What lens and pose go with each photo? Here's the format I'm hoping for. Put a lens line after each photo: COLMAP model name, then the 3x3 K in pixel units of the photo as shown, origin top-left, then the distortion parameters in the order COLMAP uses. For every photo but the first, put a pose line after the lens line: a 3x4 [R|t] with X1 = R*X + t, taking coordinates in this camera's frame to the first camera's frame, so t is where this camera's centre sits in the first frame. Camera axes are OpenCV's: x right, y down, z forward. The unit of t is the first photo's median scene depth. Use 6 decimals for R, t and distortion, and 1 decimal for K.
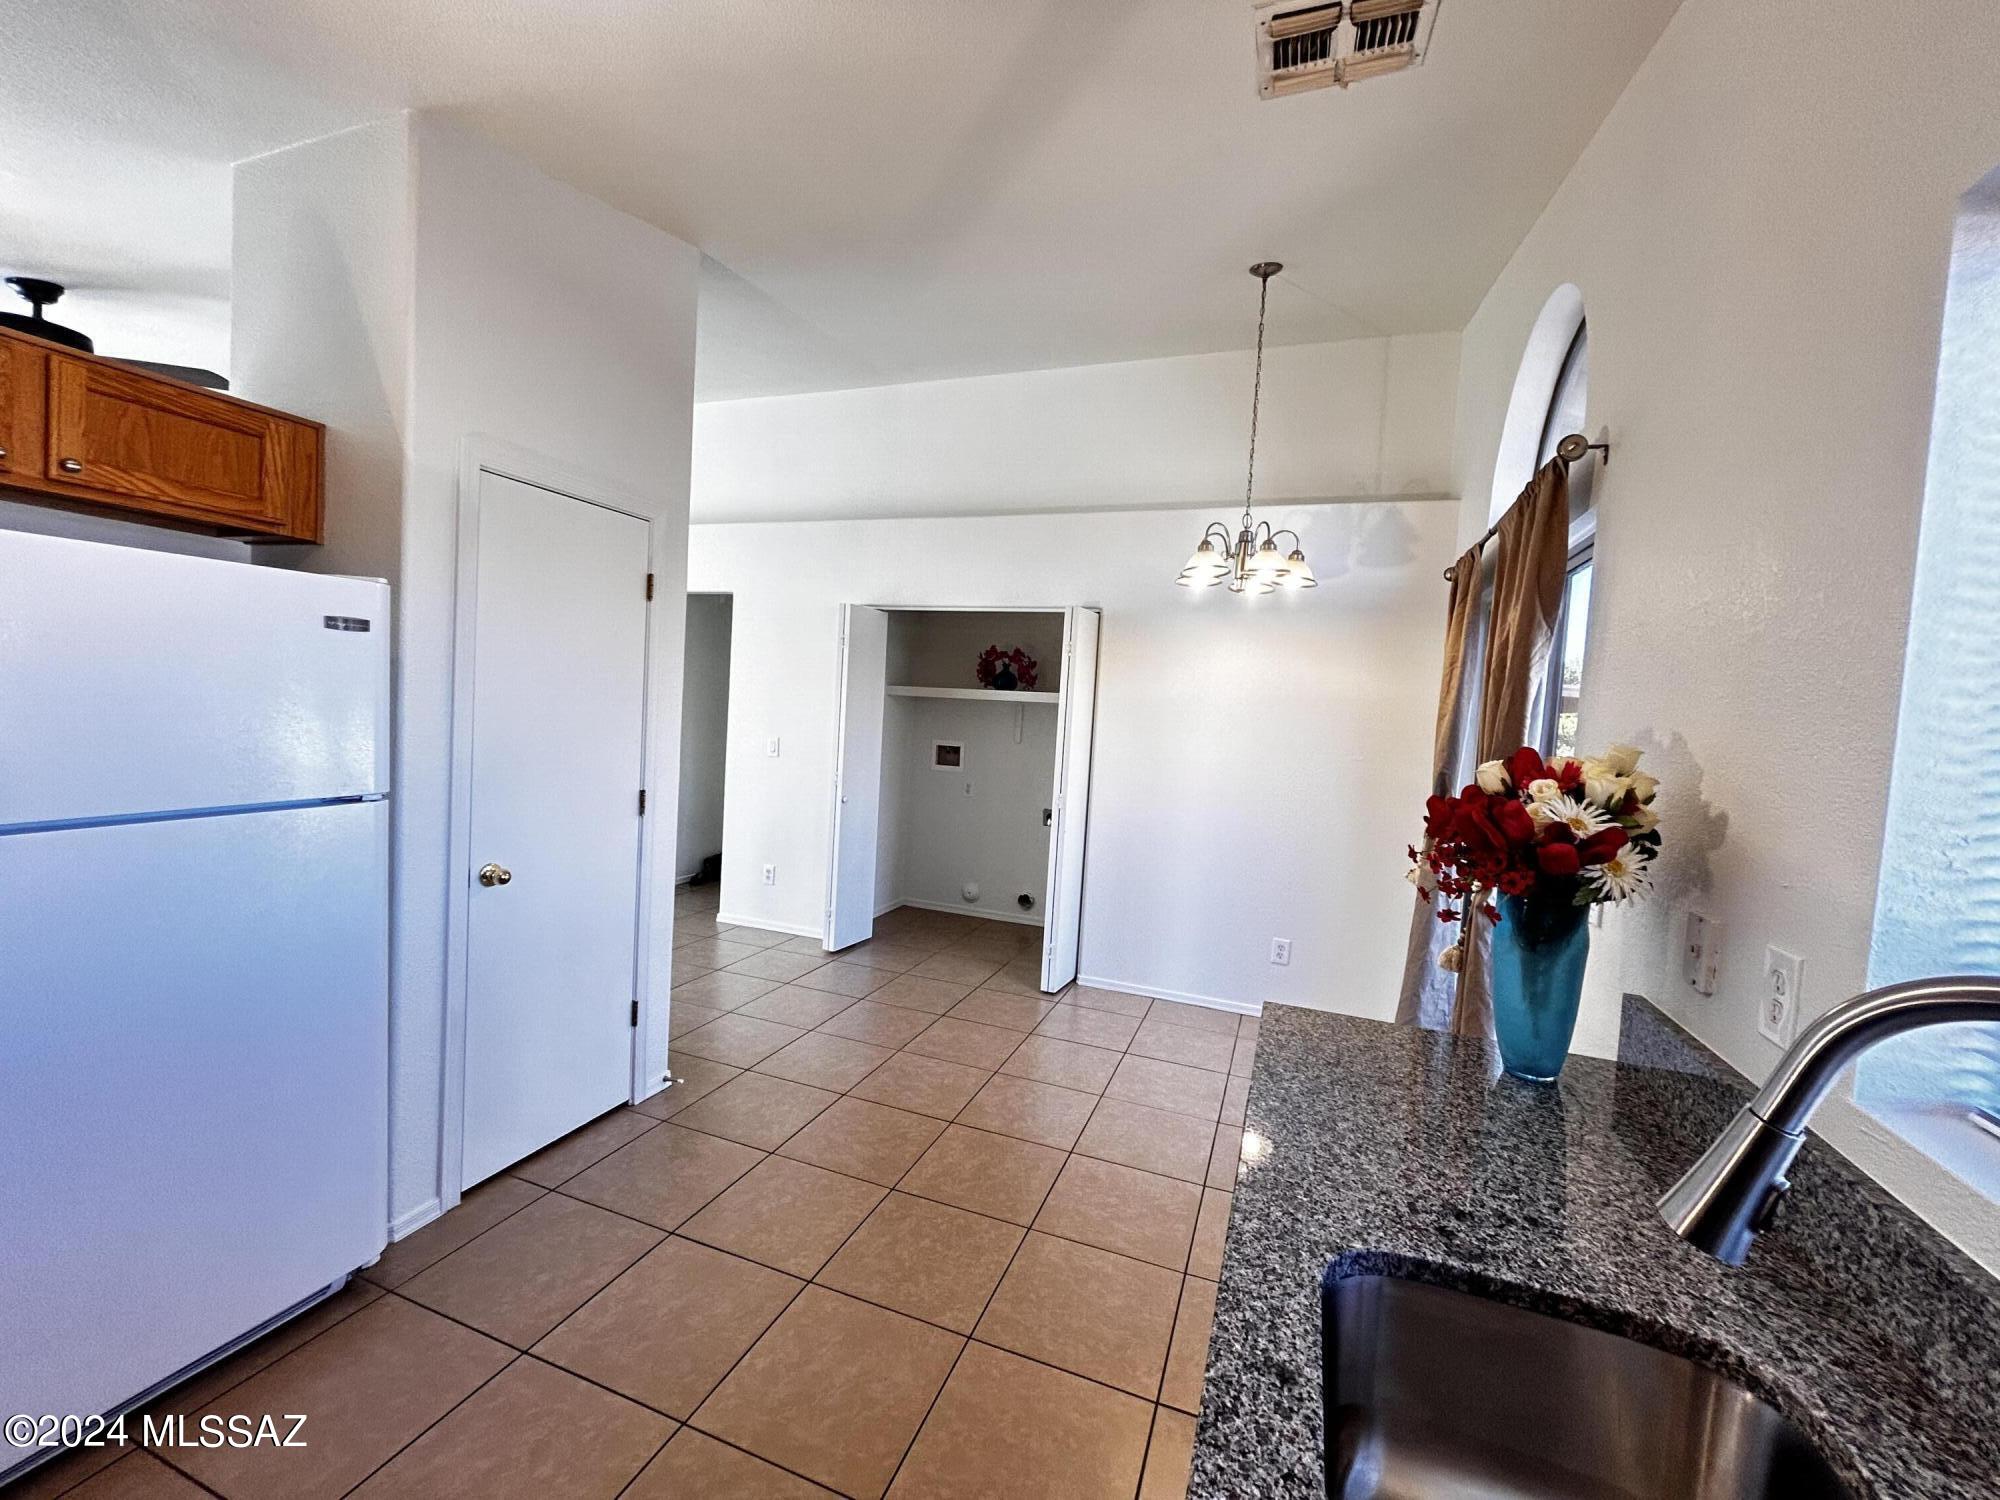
lens RADIAL K [[805.5, 0, 1005.0], [0, 805.5, 755.5], [0, 0, 1]] dist [0.002432, 0.000576]
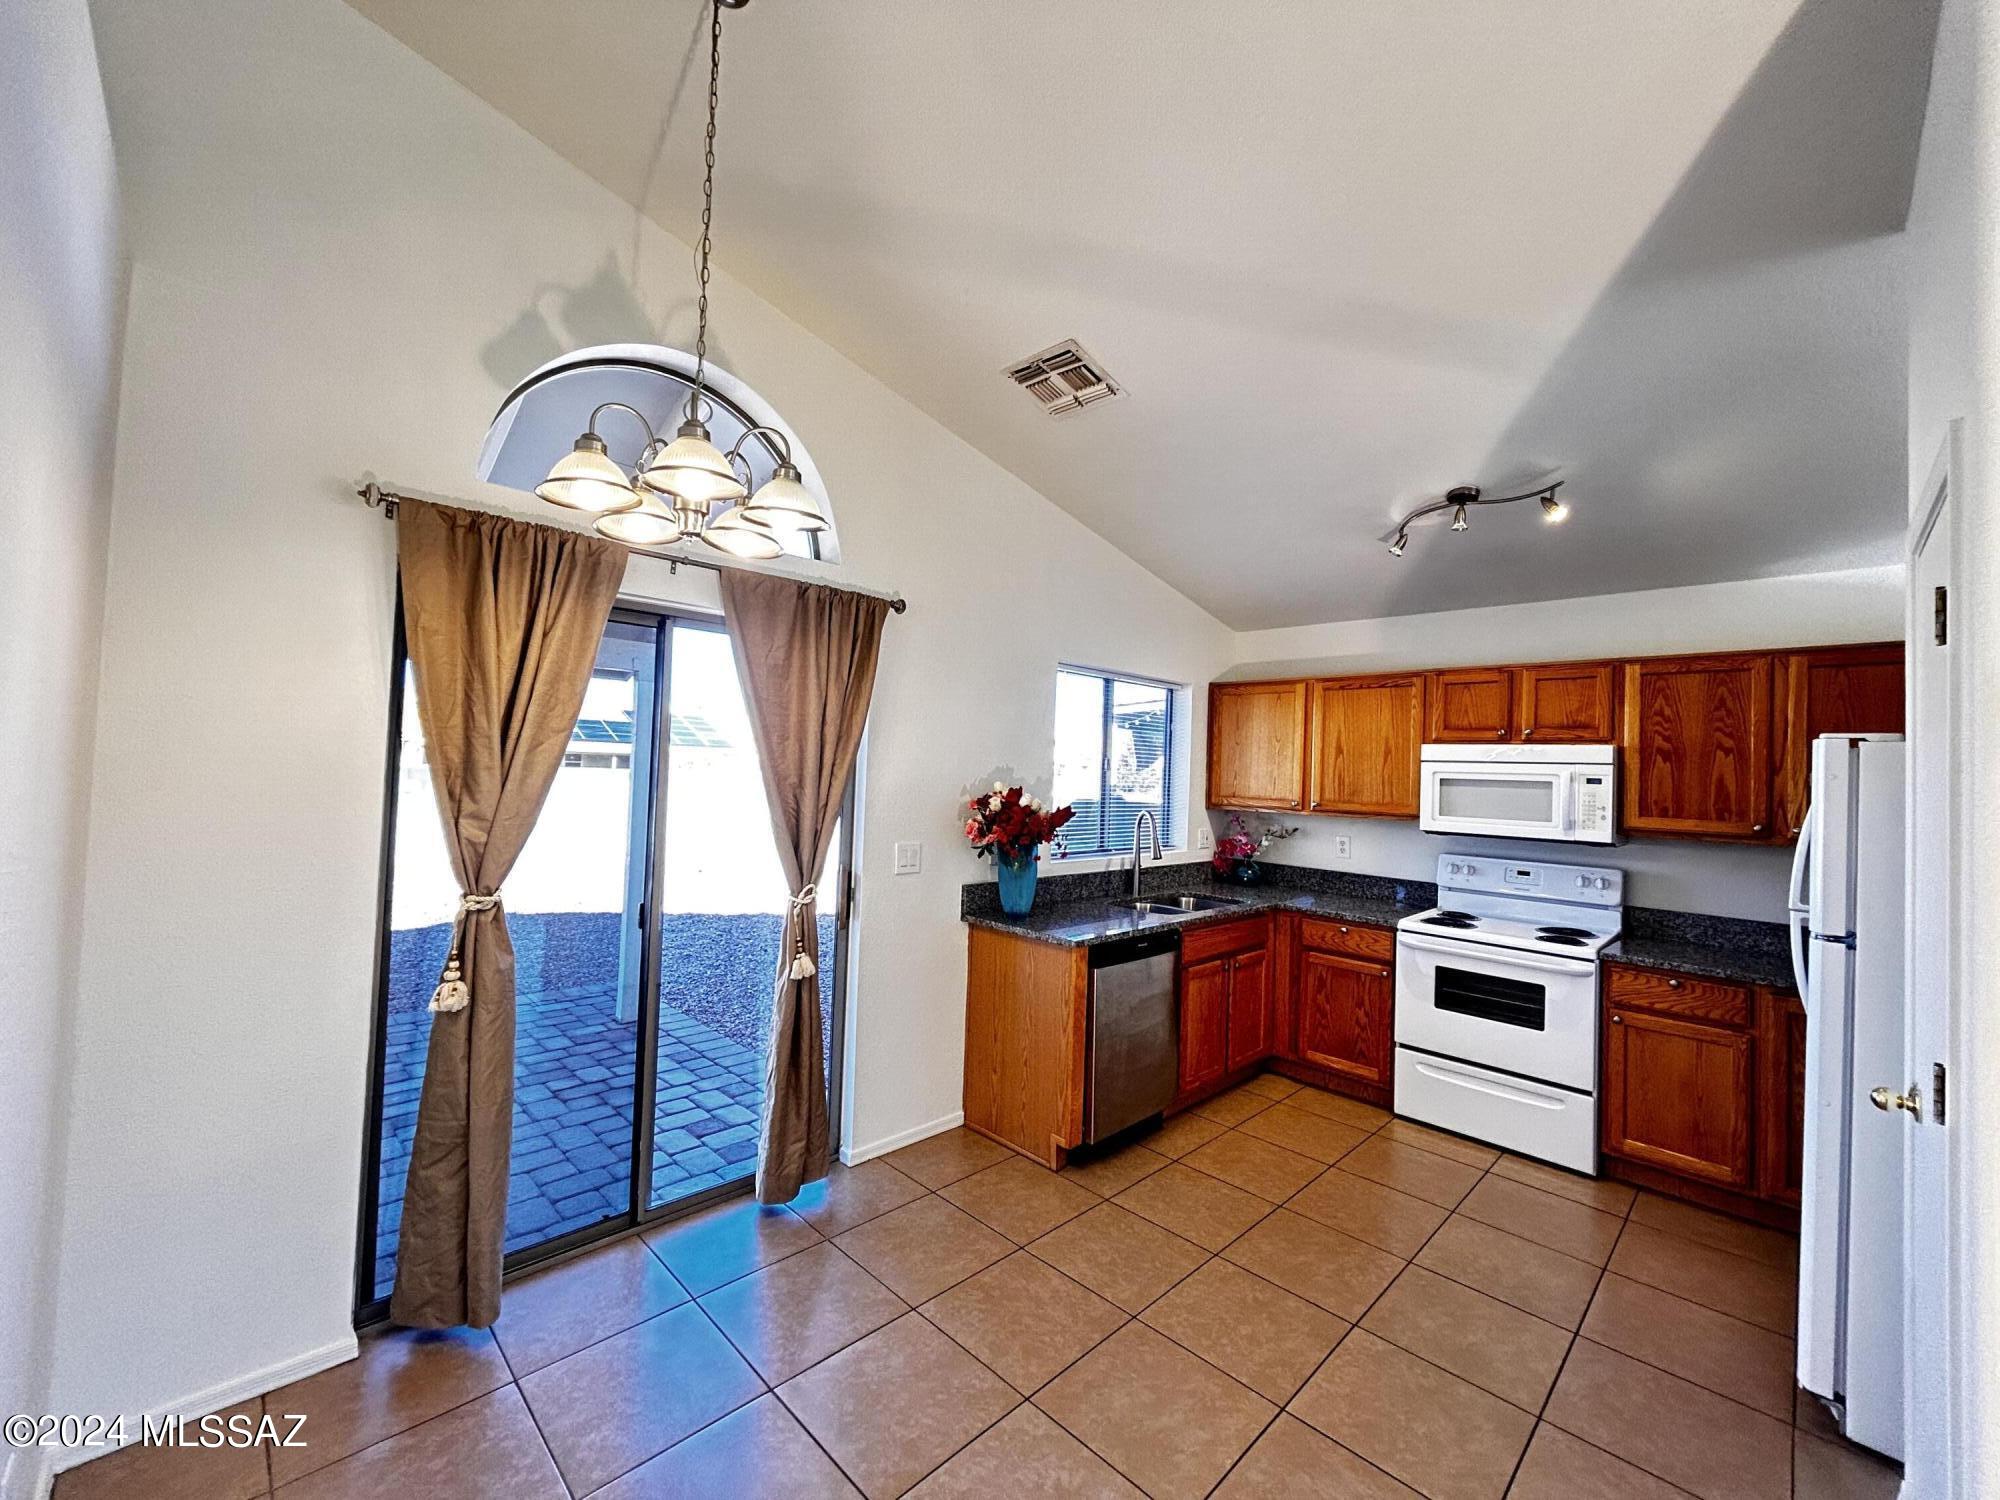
lens RADIAL K [[805.5, 0, 1008.2], [0, 805.5, 749.7], [0, 0, 1]] dist [0.002432, 0.000576]
pose [[-0.911407, -0.077048, 0.404230, -0.174956], [-0.061813, 0.996803, 0.050626, -0.149973], [-0.406838, 0.021155, -0.913255, 1.962040]]
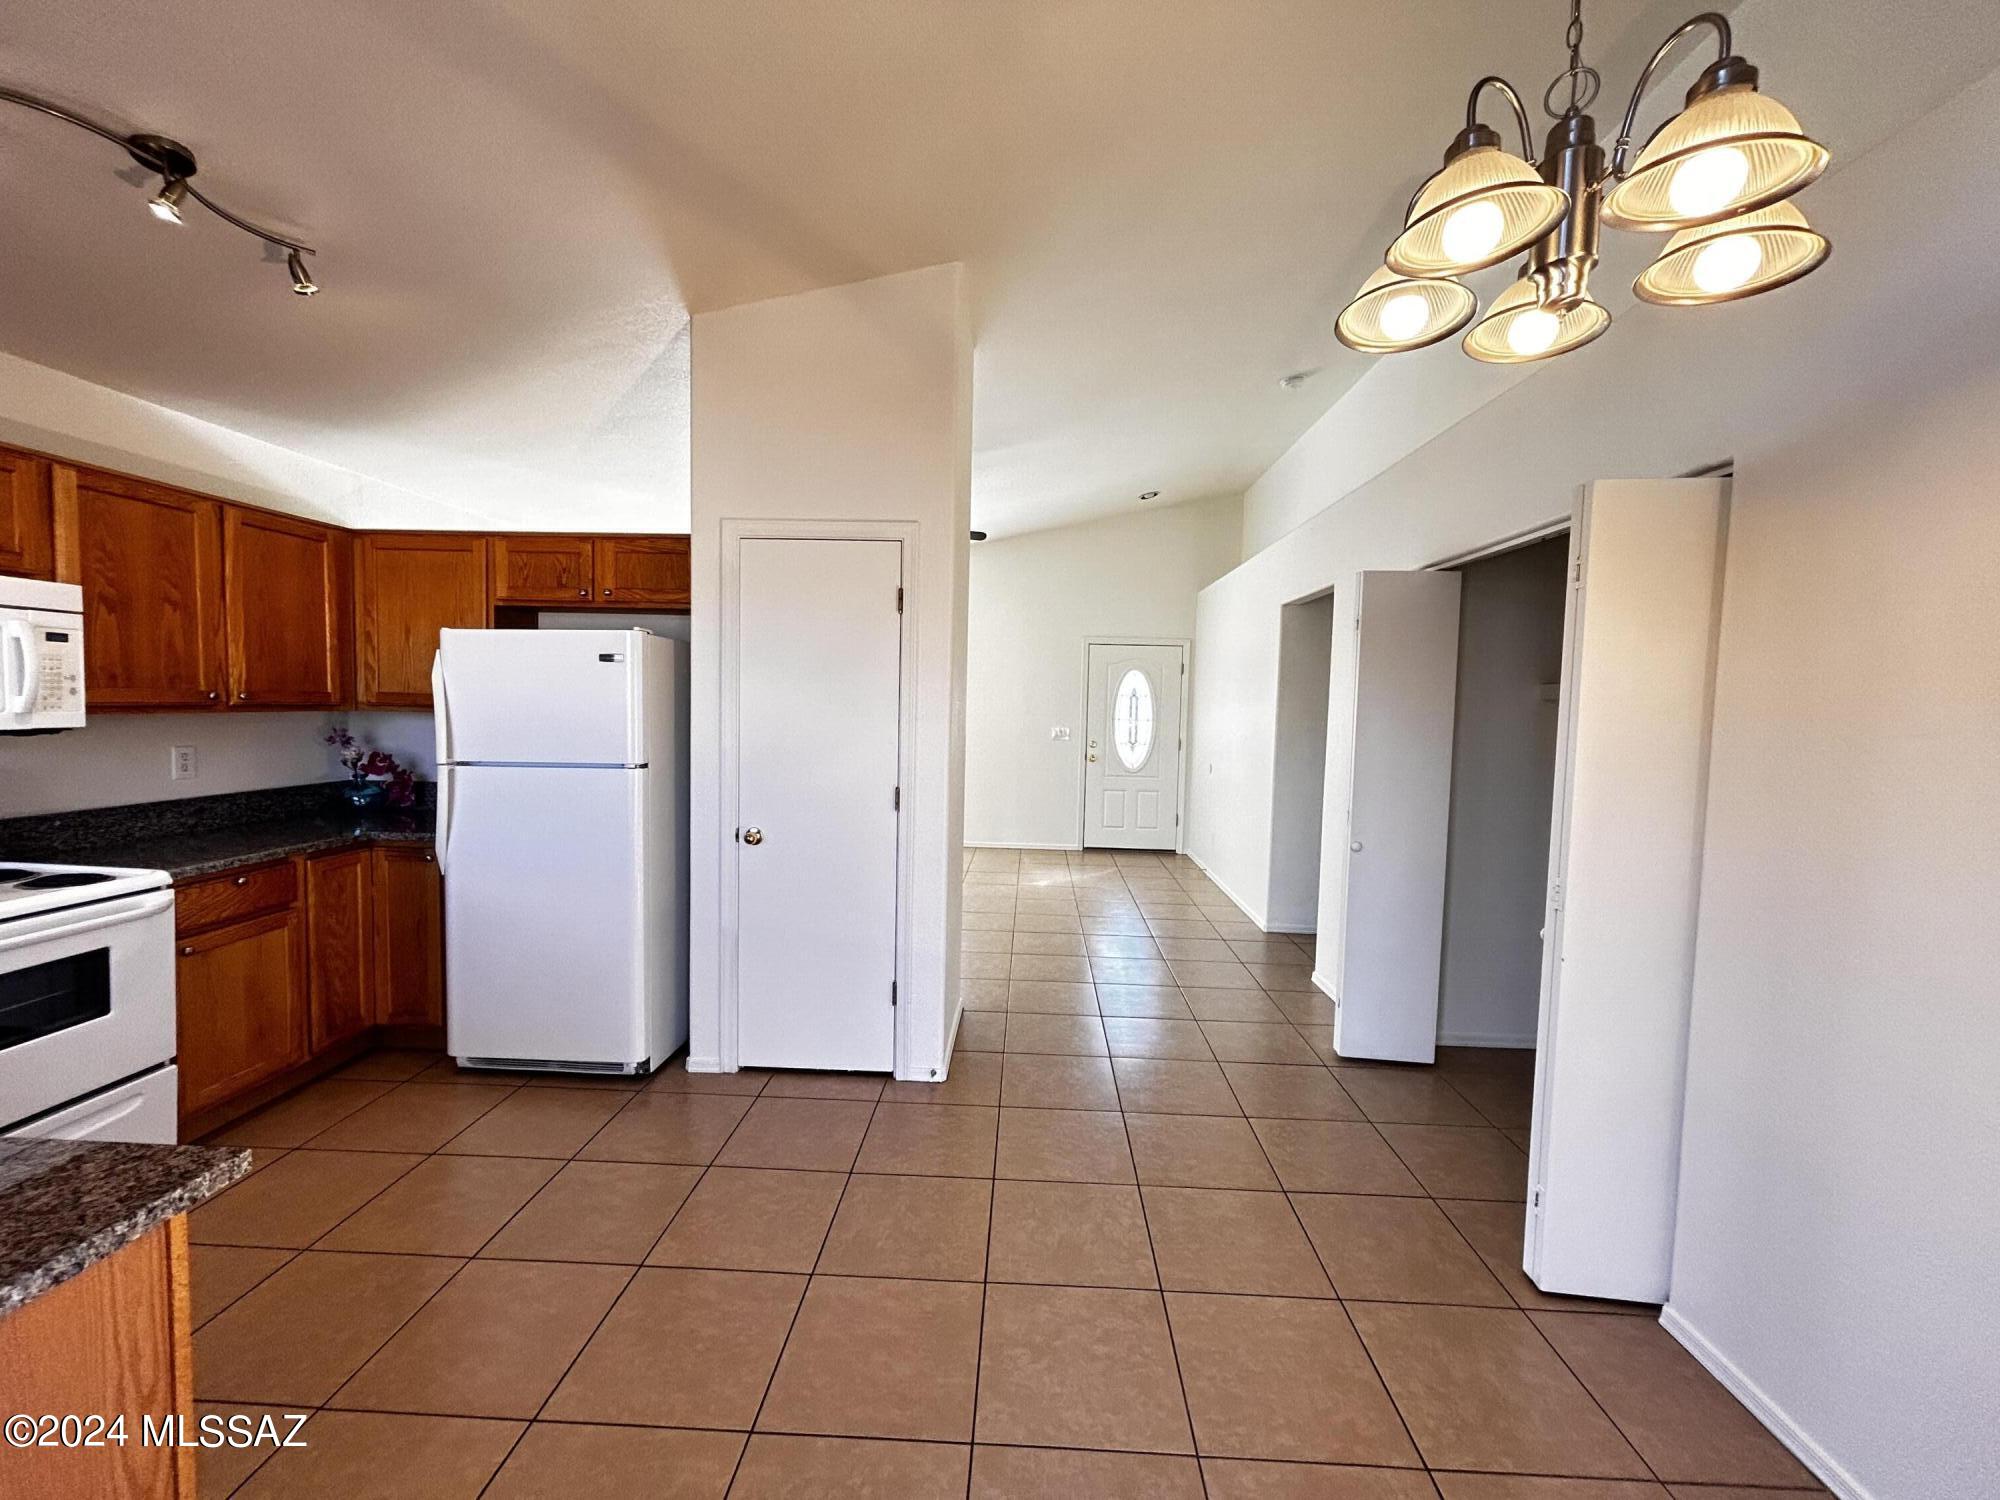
lens RADIAL K [[805.5, 0, 1002.6], [0, 805.5, 752.0], [0, 0, 1]] dist [0.002432, 0.000576]
pose [[0.319399, 0.014101, -0.947515, 0.758796], [-0.064303, 0.997907, -0.006825, -0.009924], [0.945436, 0.063107, 0.319638, 0.949841]]
